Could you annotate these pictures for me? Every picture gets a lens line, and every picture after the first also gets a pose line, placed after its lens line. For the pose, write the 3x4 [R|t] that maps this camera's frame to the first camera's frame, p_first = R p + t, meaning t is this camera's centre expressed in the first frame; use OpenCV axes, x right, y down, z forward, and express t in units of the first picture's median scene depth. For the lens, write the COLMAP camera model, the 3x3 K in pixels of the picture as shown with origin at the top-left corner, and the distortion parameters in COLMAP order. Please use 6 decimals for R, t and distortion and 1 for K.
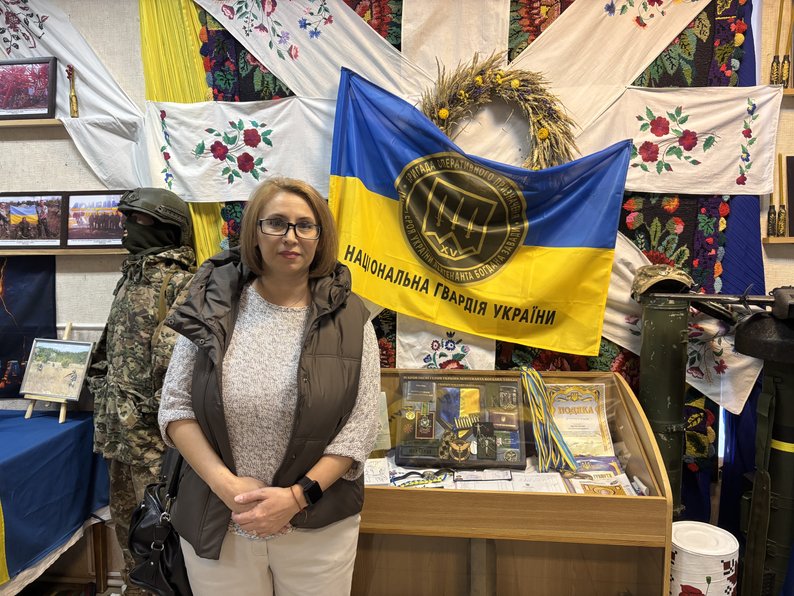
lens RADIAL K [[597.6, 0, 396.8], [0, 597.6, 297.8], [0, 0, 1]] dist [0.031799, -0.021638]
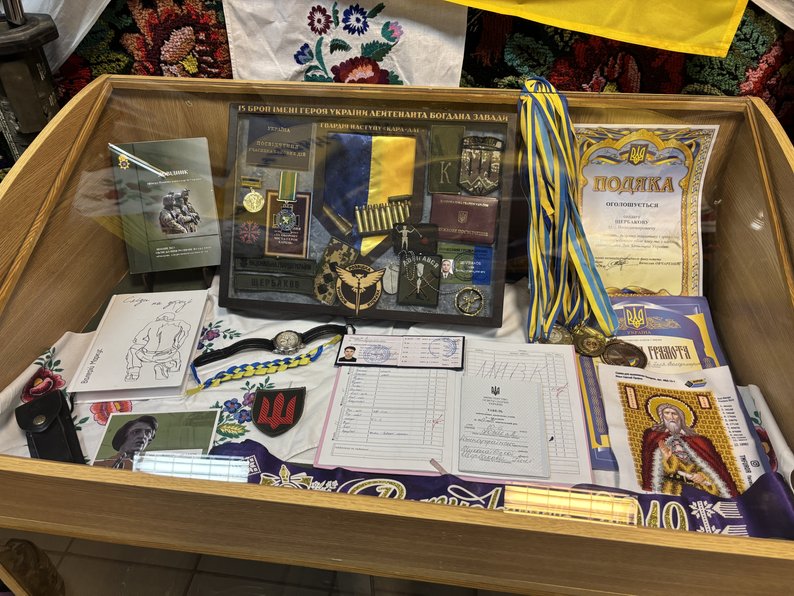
lens RADIAL K [[597.6, 0, 393.7], [0, 597.6, 298.2], [0, 0, 1]] dist [0.031799, -0.021638]
pose [[0.999748, 0.012364, -0.018757, 0.131208], [-0.000080, 0.836873, 0.547397, 0.014614], [0.022466, -0.547257, 0.836663, 0.581555]]
